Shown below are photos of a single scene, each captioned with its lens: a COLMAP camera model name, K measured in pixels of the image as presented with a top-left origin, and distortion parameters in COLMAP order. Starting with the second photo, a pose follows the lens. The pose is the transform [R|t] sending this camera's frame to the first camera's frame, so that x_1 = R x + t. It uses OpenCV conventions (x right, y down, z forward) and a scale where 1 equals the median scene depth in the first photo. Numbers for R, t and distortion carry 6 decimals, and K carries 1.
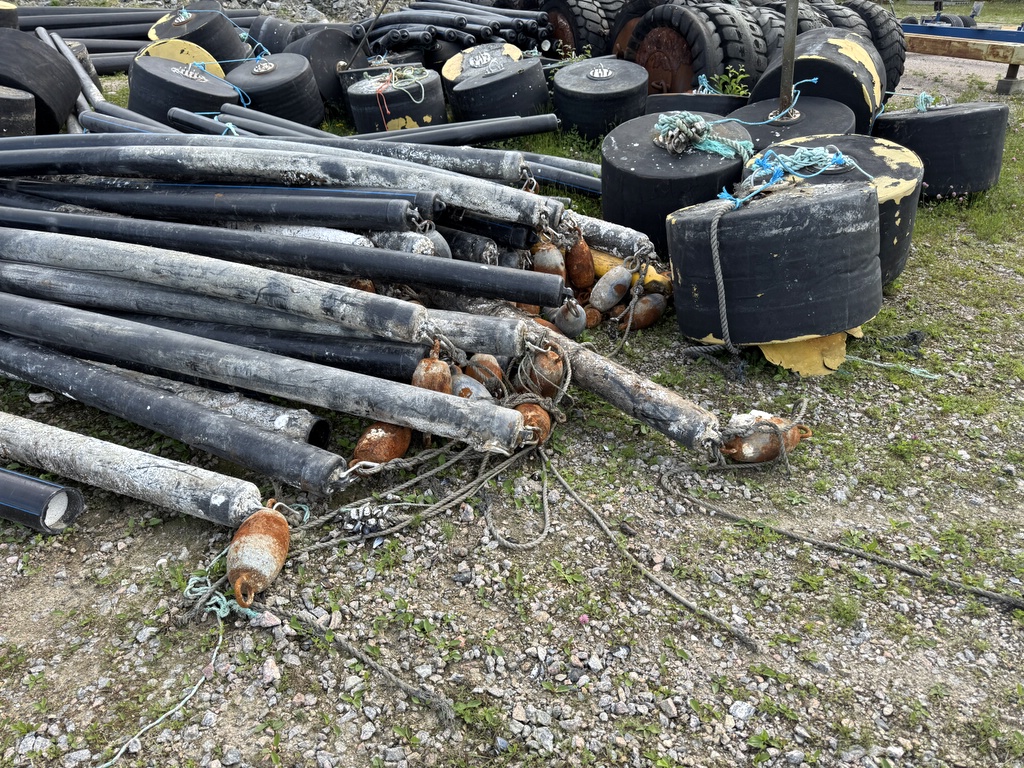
lens RADIAL K [[720.1, 0, 516.0], [0, 720.1, 384.9], [0, 0, 1]] dist [0.044277, -0.051125]
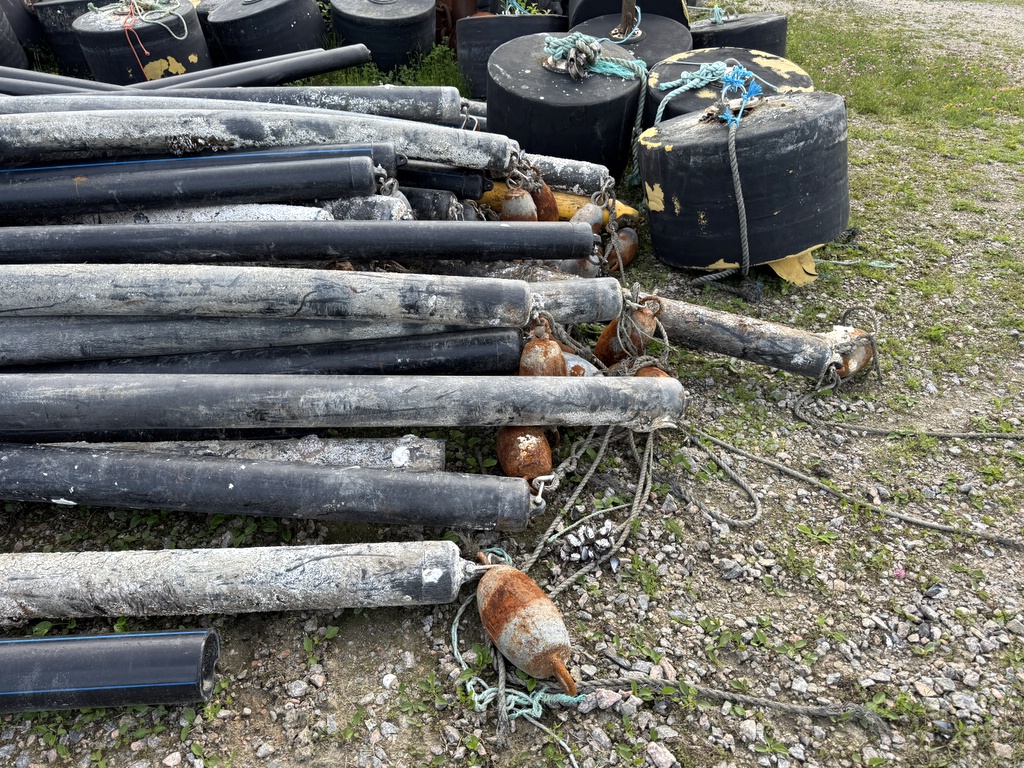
lens RADIAL K [[720.1, 0, 507.9], [0, 720.1, 384.8], [0, 0, 1]] dist [0.044277, -0.051125]
pose [[0.903891, -0.223279, 0.364868, -0.465253], [0.192137, 0.973998, 0.120049, -0.093016], [-0.382185, -0.038407, 0.923287, 0.222694]]
